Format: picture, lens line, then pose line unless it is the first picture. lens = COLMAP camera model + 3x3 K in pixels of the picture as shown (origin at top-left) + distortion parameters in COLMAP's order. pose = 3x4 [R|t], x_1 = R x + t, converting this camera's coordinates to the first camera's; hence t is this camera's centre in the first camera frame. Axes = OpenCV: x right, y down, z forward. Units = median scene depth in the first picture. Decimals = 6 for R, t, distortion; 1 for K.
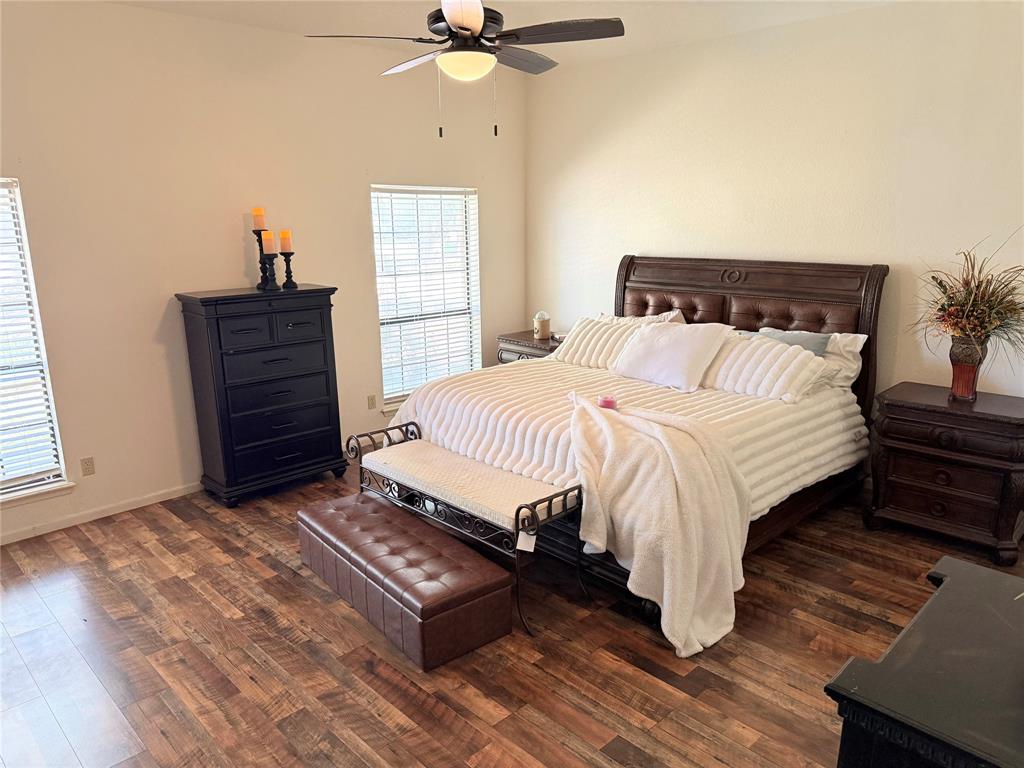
lens RADIAL K [[714.3, 0, 512.0], [0, 714.3, 384.0], [0, 0, 1]] dist [0.036916, -0.002207]
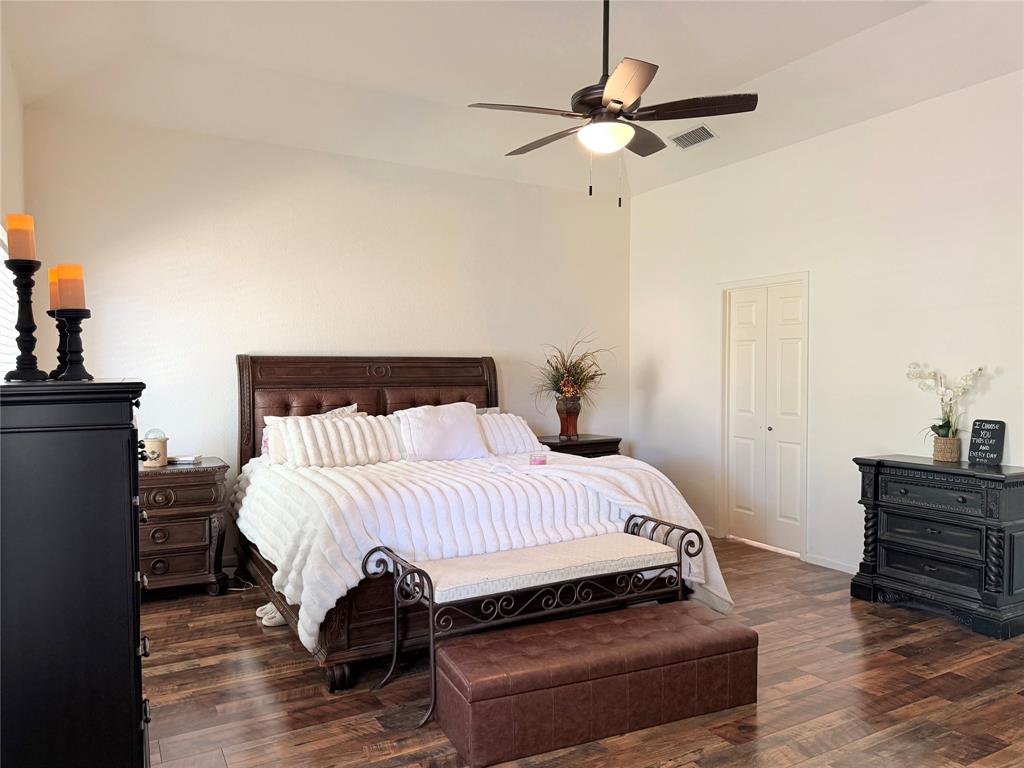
lens RADIAL K [[714.3, 0, 512.0], [0, 714.3, 384.0], [0, 0, 1]] dist [0.036916, -0.002207]
pose [[0.259108, -0.010387, 0.965792, -0.725468], [0.210786, 0.976447, -0.046050, -0.042812], [-0.942567, 0.215508, 0.255195, 0.581408]]
